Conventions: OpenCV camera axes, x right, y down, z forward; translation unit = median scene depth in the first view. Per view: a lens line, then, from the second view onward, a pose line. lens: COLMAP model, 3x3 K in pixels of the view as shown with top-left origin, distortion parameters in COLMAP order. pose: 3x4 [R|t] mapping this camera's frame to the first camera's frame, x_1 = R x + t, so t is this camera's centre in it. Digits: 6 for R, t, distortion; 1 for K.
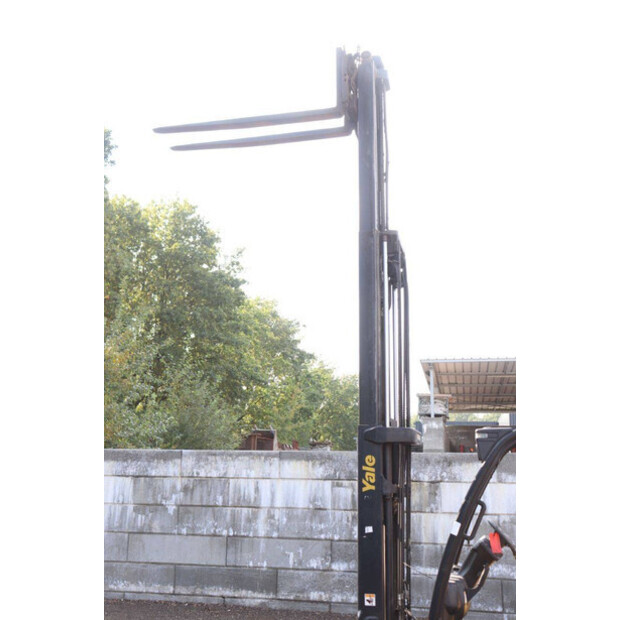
lens RADIAL K [[719.3, 0, 310.9], [0, 719.3, 318.3], [0, 0, 1]] dist [0.033654, 0.000000]
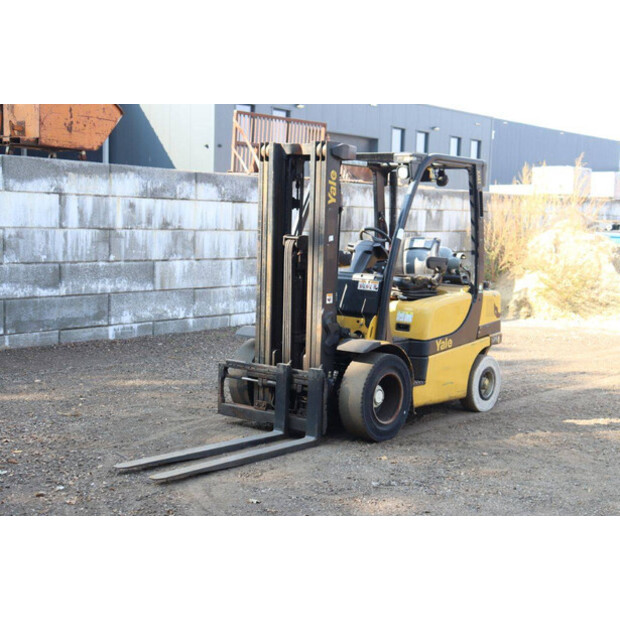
lens RADIAL K [[957.9, 0, 312.3], [0, 957.9, 307.5], [0, 0, 1]] dist [0.143353, 0.000000]
pose [[0.440576, -0.091880, 0.893001, -0.590517], [-0.215498, 0.954838, 0.204561, 0.049502], [-0.871467, -0.282564, 0.400878, 0.199974]]
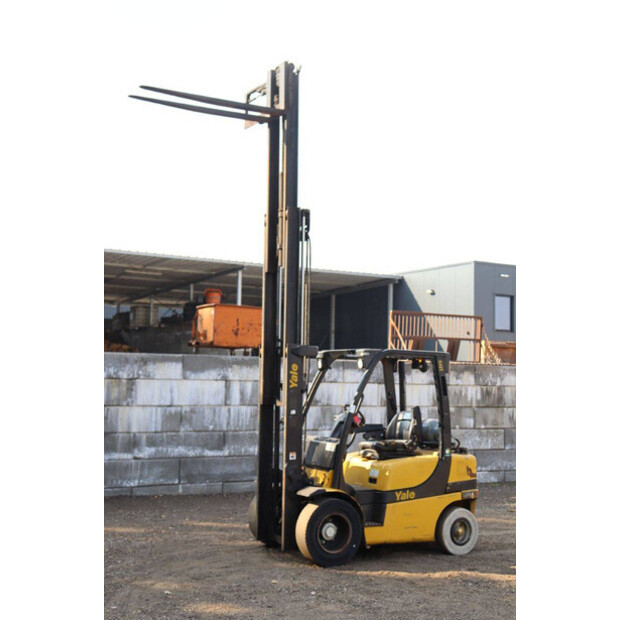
lens RADIAL K [[881.4, 0, 307.7], [0, 881.4, 311.2], [0, 0, 1]] dist [0.087489, 0.000000]
pose [[0.737789, 0.050765, 0.673119, -0.556238], [-0.151944, 0.984068, 0.092326, -0.044411], [-0.657708, -0.170394, 0.733748, -0.166908]]
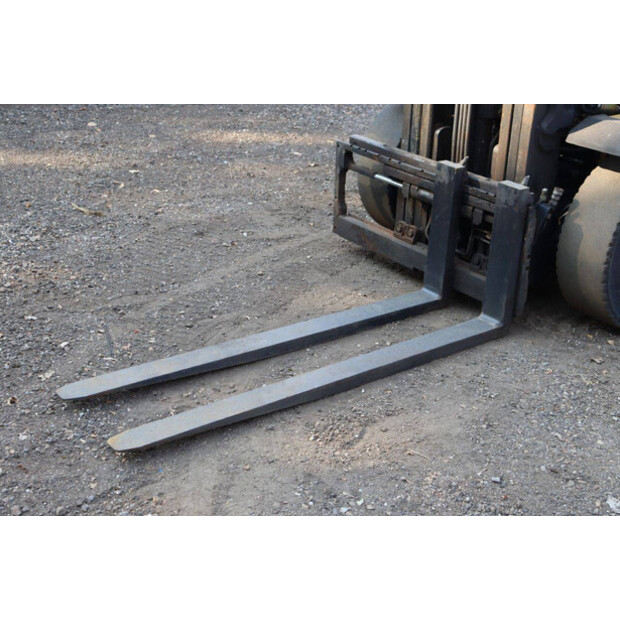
lens RADIAL K [[1012.9, 0, 308.6], [0, 1012.9, 304.8], [0, 0, 1]] dist [0.169473, 0.000000]
pose [[0.639880, -0.308000, 0.704053, -0.283574], [-0.186196, 0.826731, 0.530892, 0.093321], [-0.745577, -0.470798, 0.471660, 0.328870]]
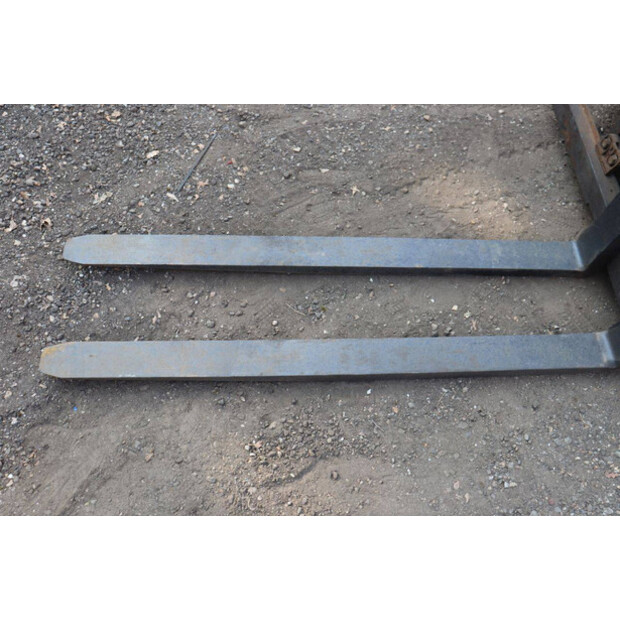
lens RADIAL K [[555.5, 0, 308.7], [0, 555.5, 308.5], [0, 0, 1]] dist [-0.093853, -0.000061]
pose [[0.965758, -0.219046, 0.139030, -0.084242], [-0.079381, 0.260696, 0.962152, 0.140767], [-0.247000, -0.940243, 0.234382, 0.445674]]
